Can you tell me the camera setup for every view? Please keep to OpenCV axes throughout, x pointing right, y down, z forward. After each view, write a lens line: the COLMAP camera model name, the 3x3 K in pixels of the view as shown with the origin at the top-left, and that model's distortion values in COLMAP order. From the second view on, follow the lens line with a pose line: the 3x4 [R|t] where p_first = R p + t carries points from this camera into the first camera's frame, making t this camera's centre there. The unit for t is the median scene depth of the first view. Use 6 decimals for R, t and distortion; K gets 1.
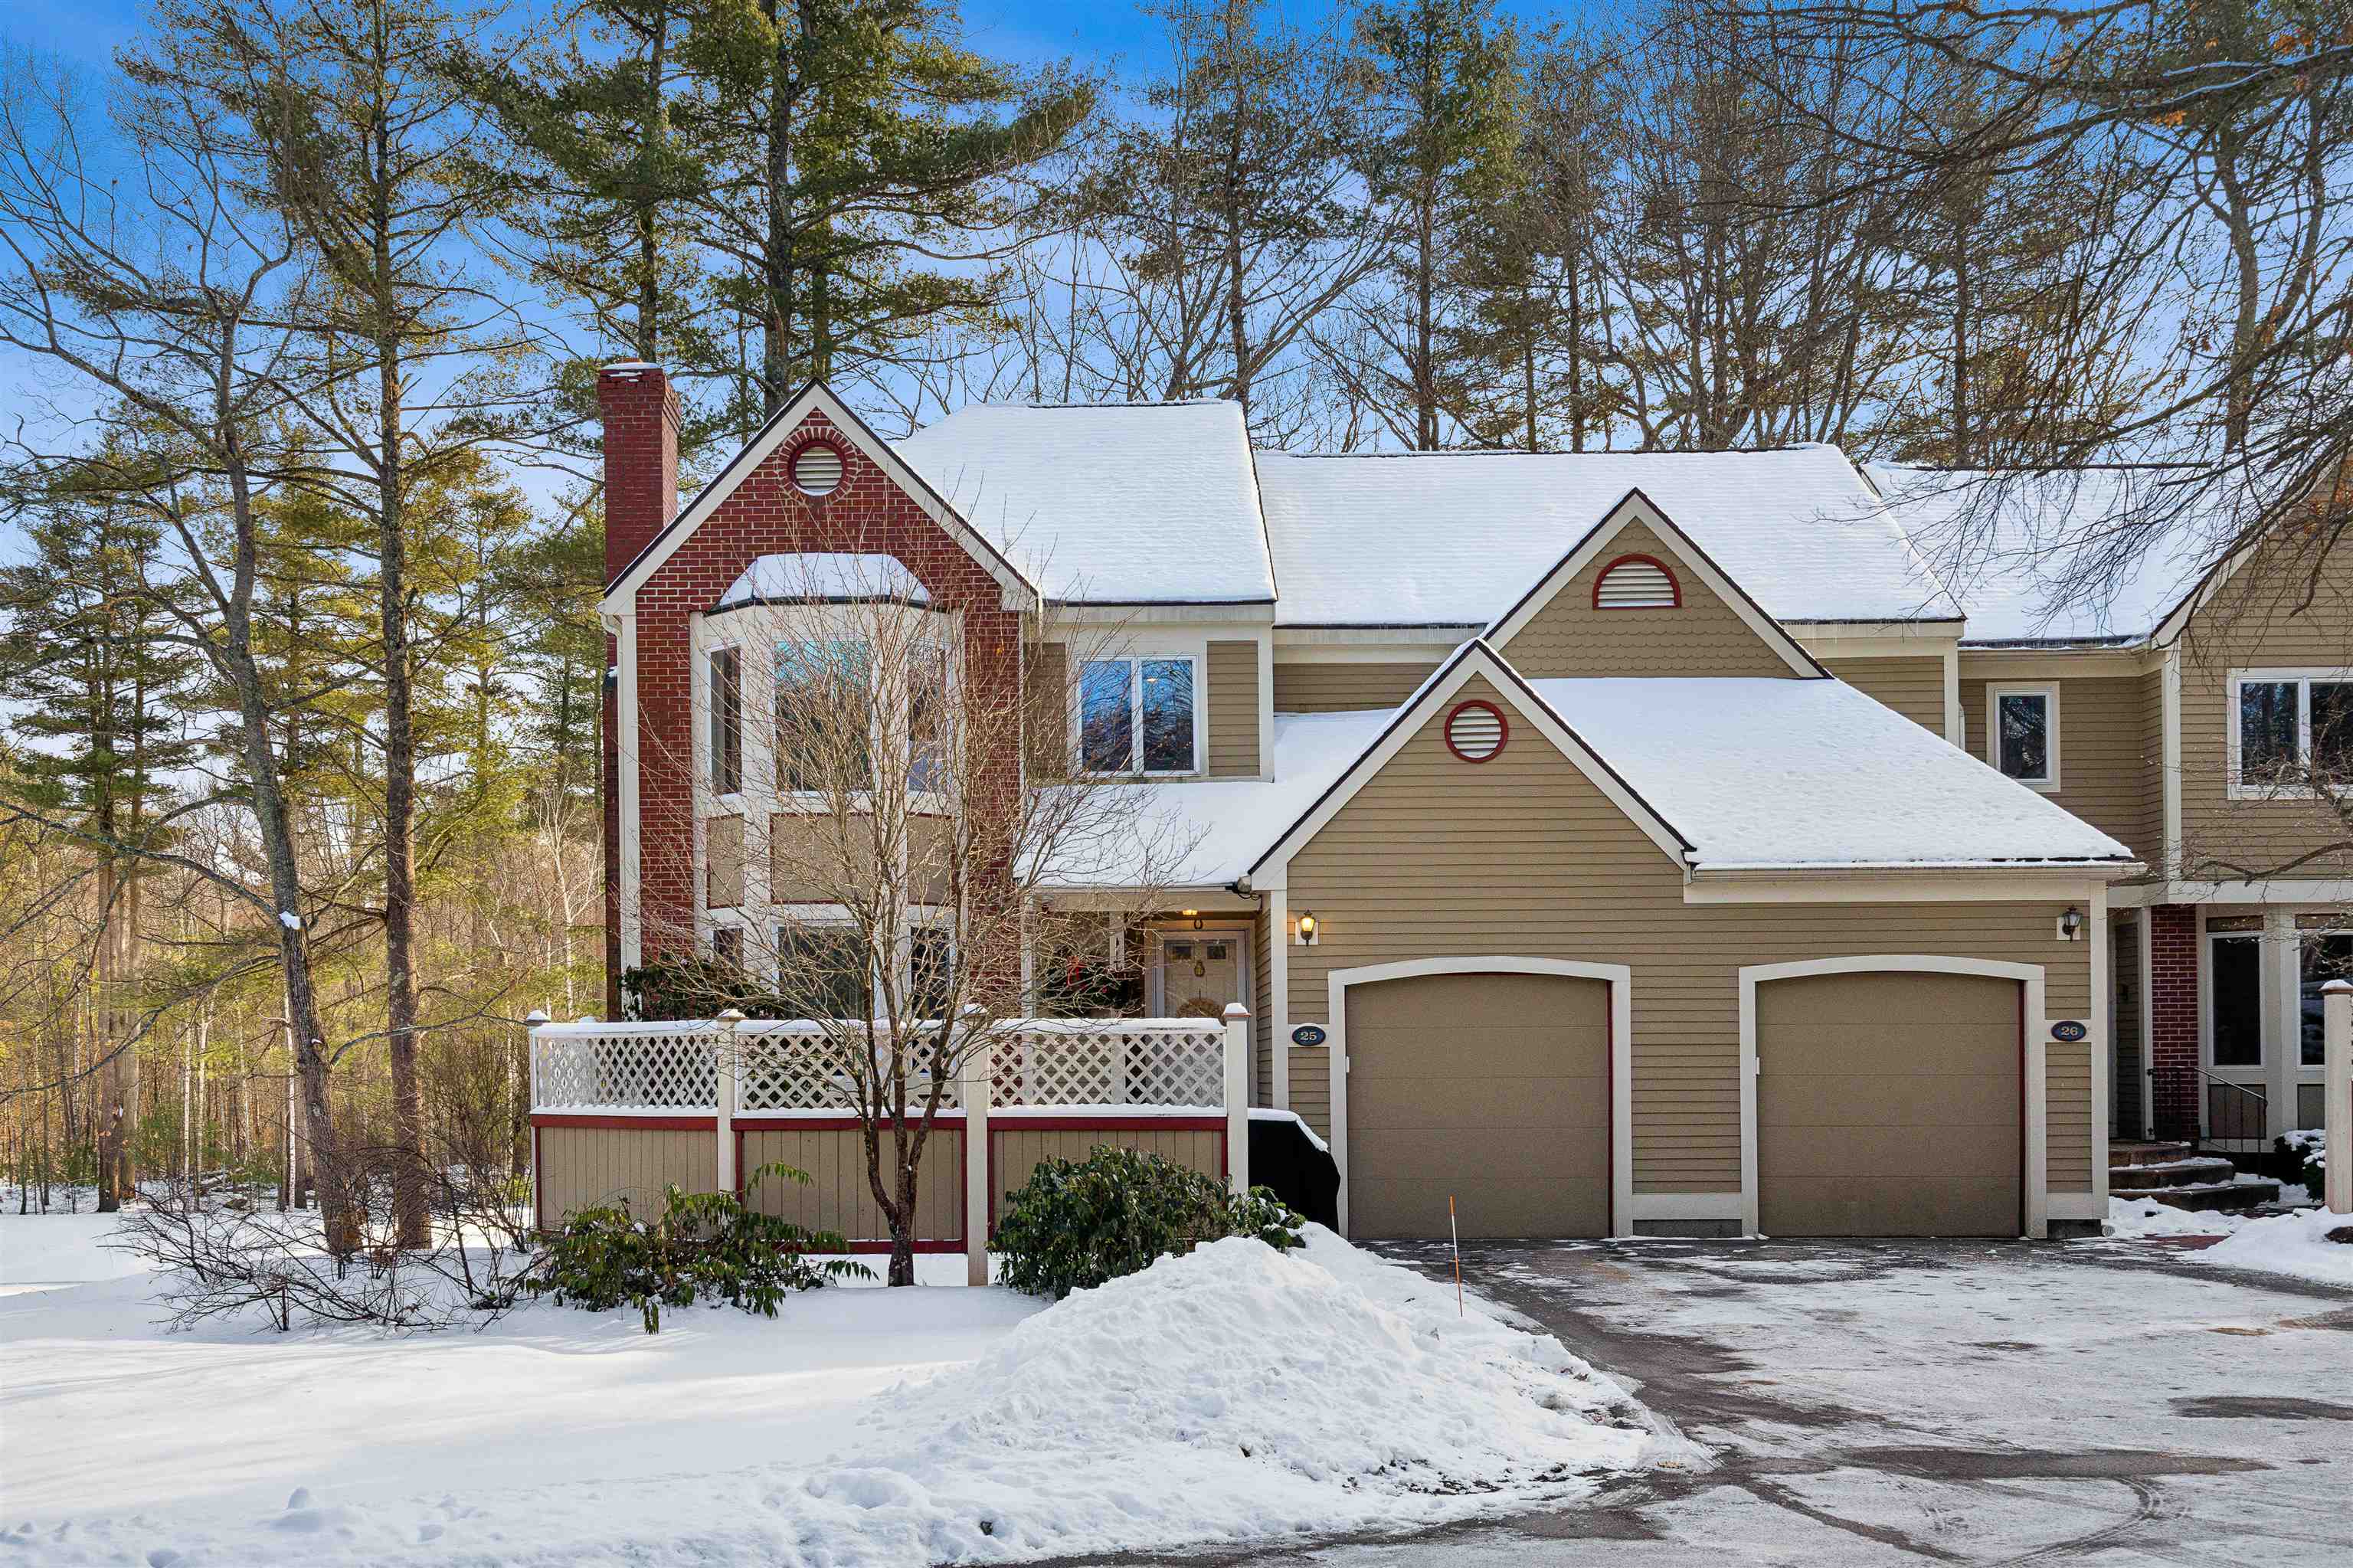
lens RADIAL K [[2457.6, 0, 1176.6], [0, 2457.6, 908.6], [0, 0, 1]] dist [-0.012897, -0.013962]
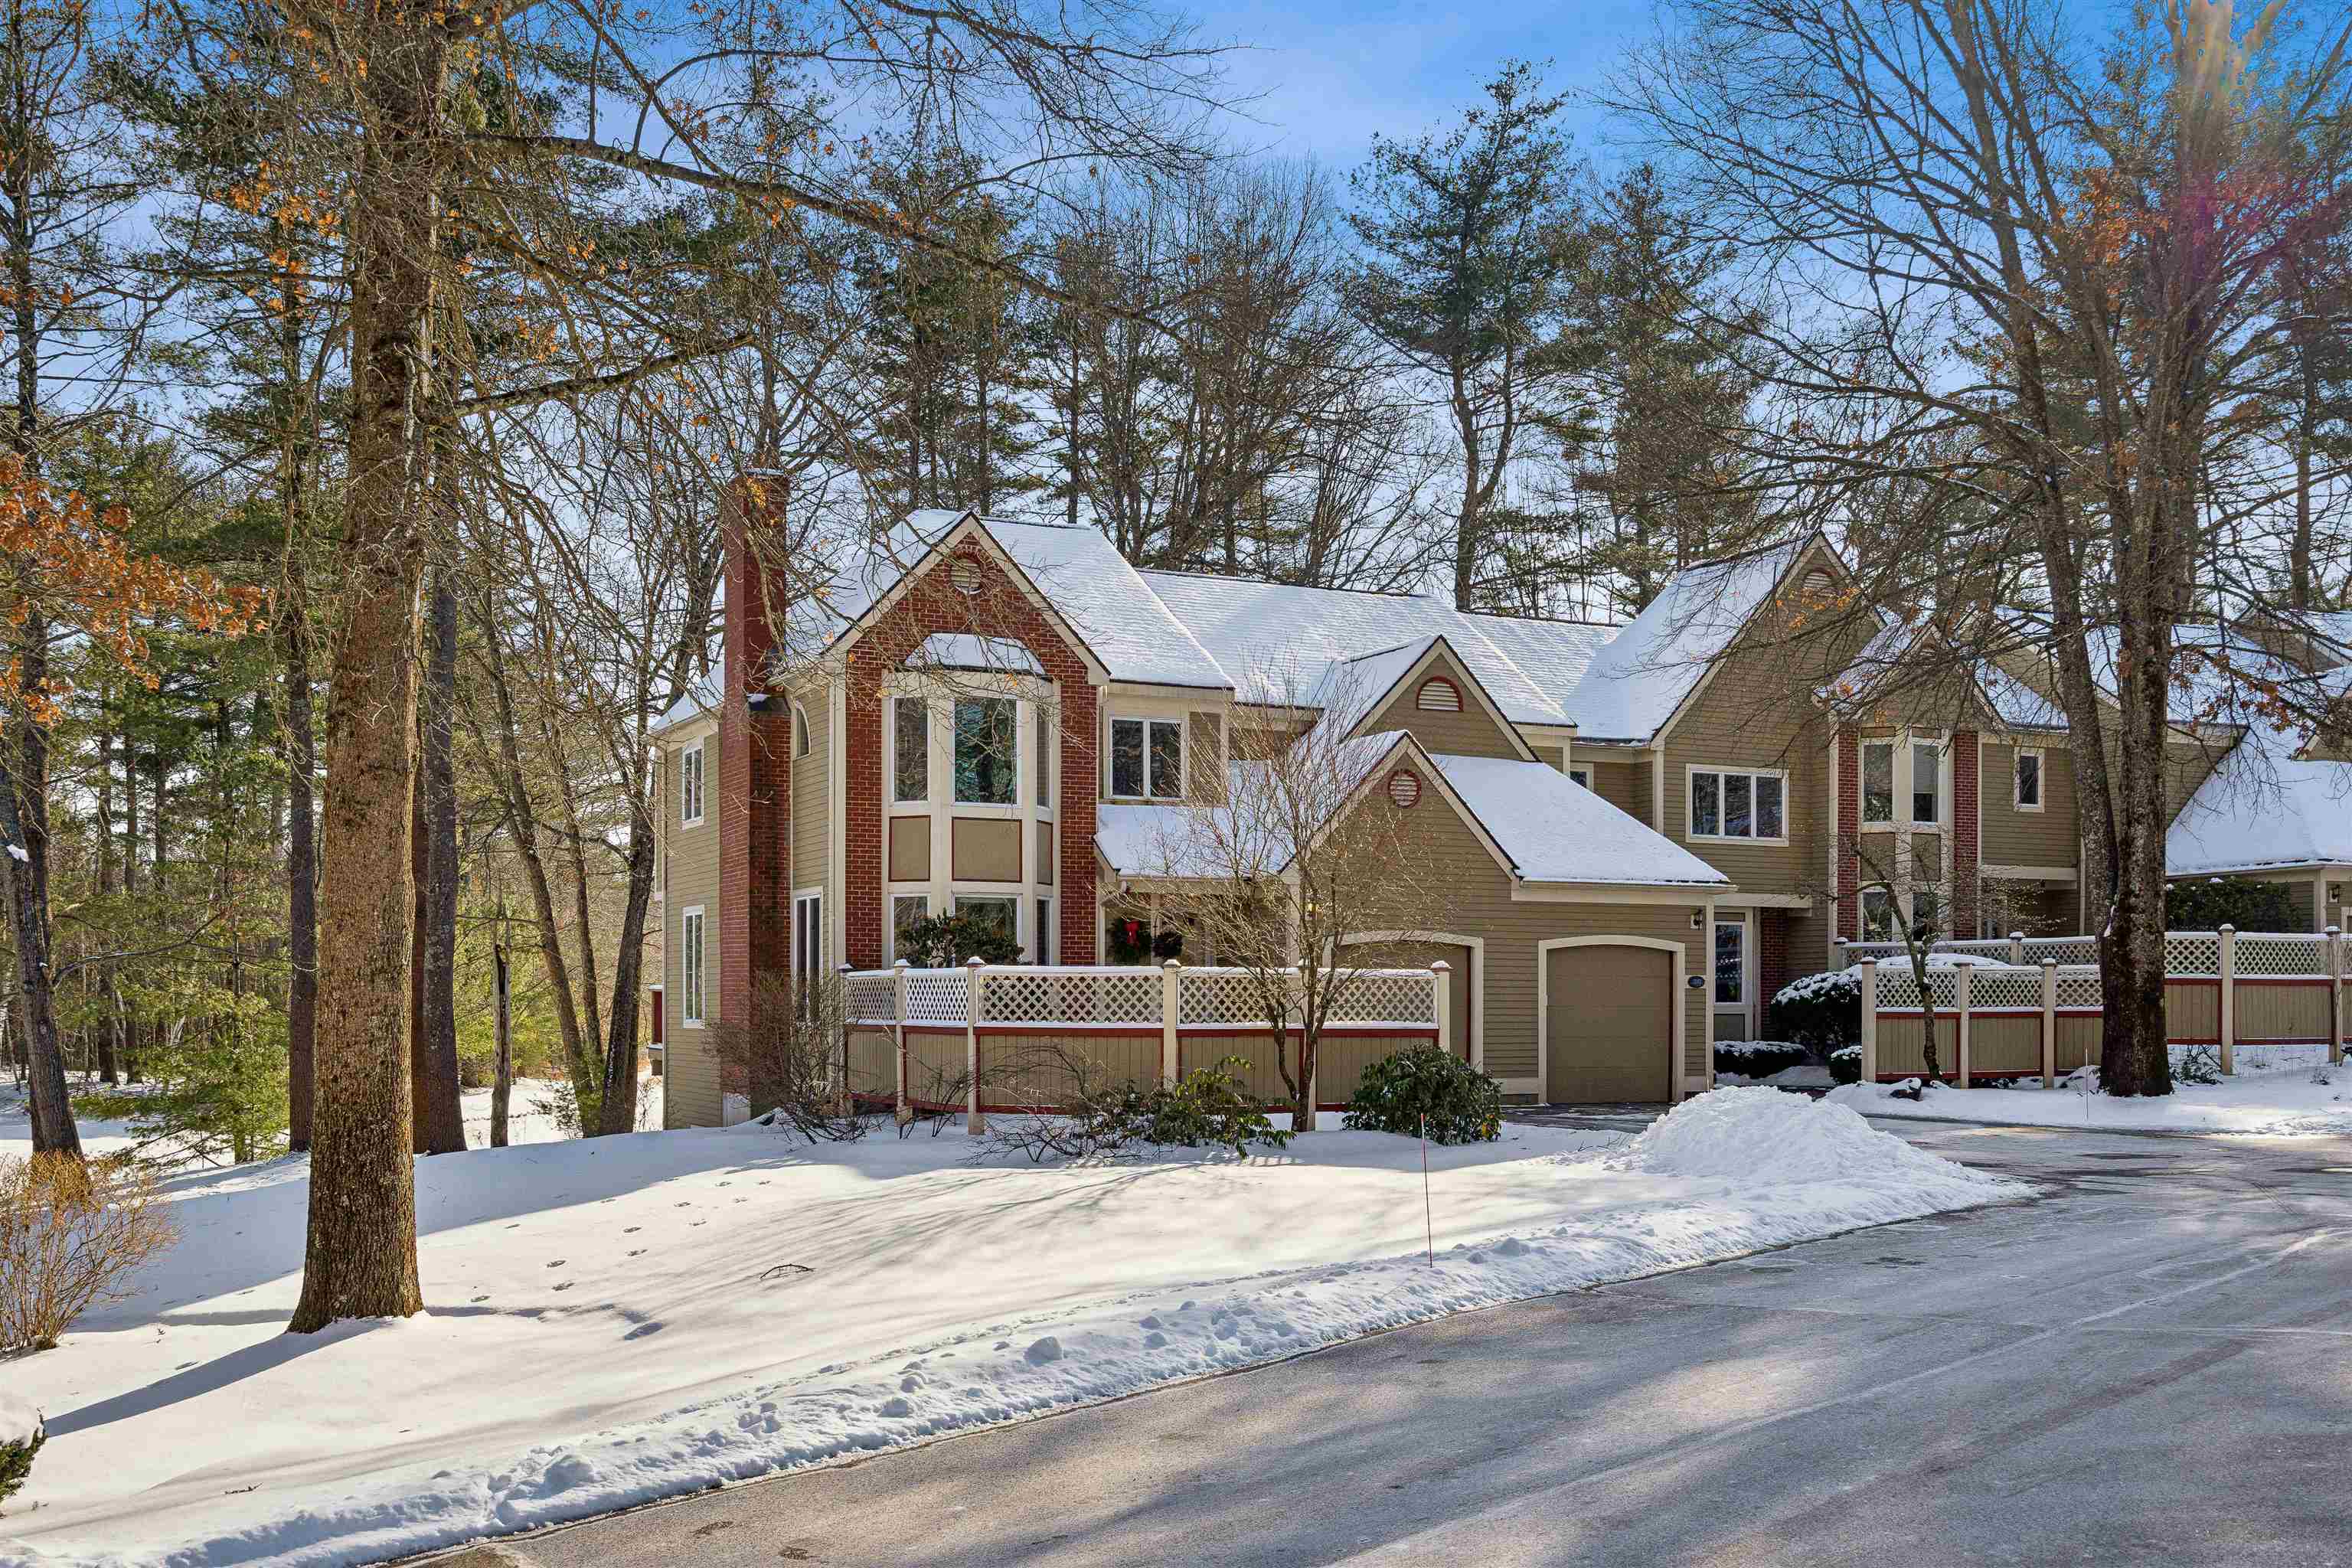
lens RADIAL K [[2213.8, 0, 1176.0], [0, 2213.8, 784.0], [0, 0, 1]] dist [0.013929, 0.006748]
pose [[0.889352, 0.053036, 0.454138, -0.628604], [-0.039139, 0.998435, -0.039953, -0.011251], [-0.455546, 0.017757, 0.890035, -0.201953]]
